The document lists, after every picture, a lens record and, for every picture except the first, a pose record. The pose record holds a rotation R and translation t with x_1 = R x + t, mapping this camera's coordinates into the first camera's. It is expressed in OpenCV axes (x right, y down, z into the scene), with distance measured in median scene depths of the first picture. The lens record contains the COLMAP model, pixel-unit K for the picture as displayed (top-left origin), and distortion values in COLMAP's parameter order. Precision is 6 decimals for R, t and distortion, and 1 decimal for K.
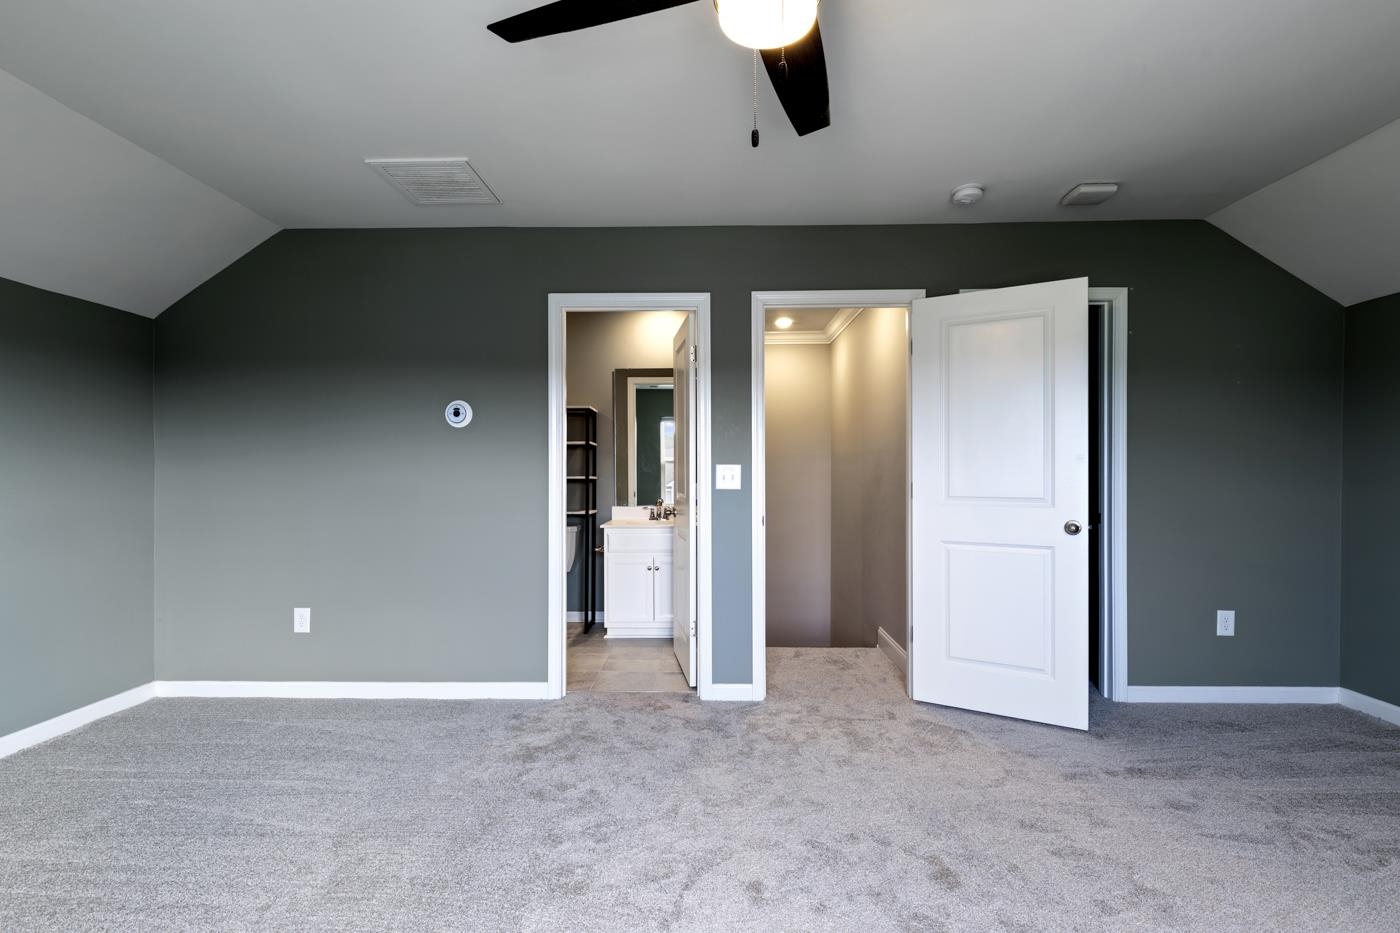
lens RADIAL K [[640.7, 0, 695.8], [0, 640.7, 472.8], [0, 0, 1]] dist [0.009557, -0.002565]
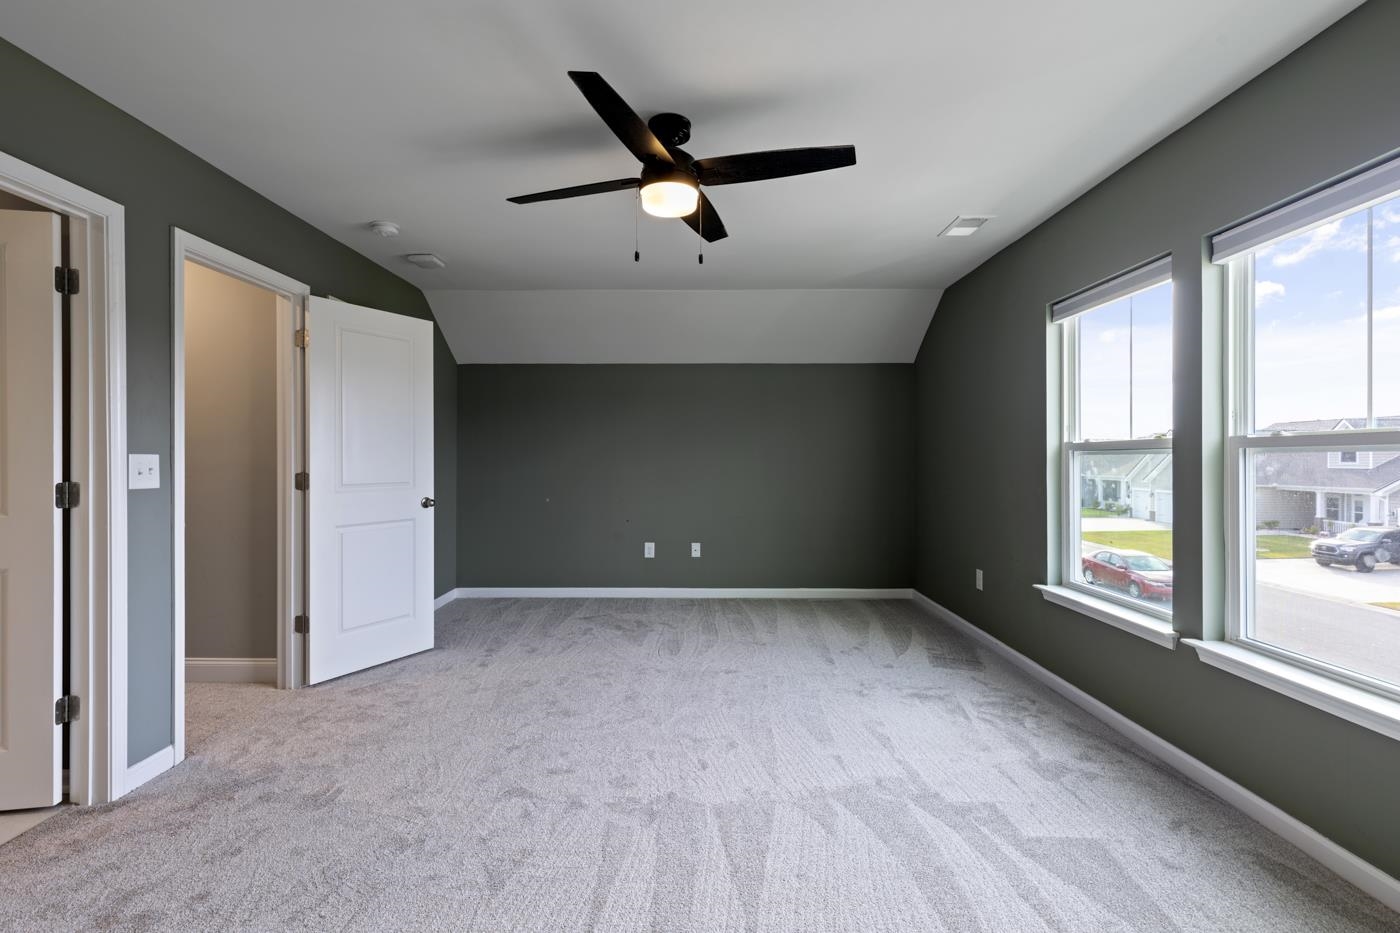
lens RADIAL K [[640.7, 0, 707.8], [0, 640.7, 460.1], [0, 0, 1]] dist [0.009557, -0.002565]
pose [[-0.043317, -0.003212, 0.999056, -0.730475], [-0.003231, 0.999990, 0.003075, -0.011284], [-0.999056, -0.003095, -0.043327, 0.421789]]
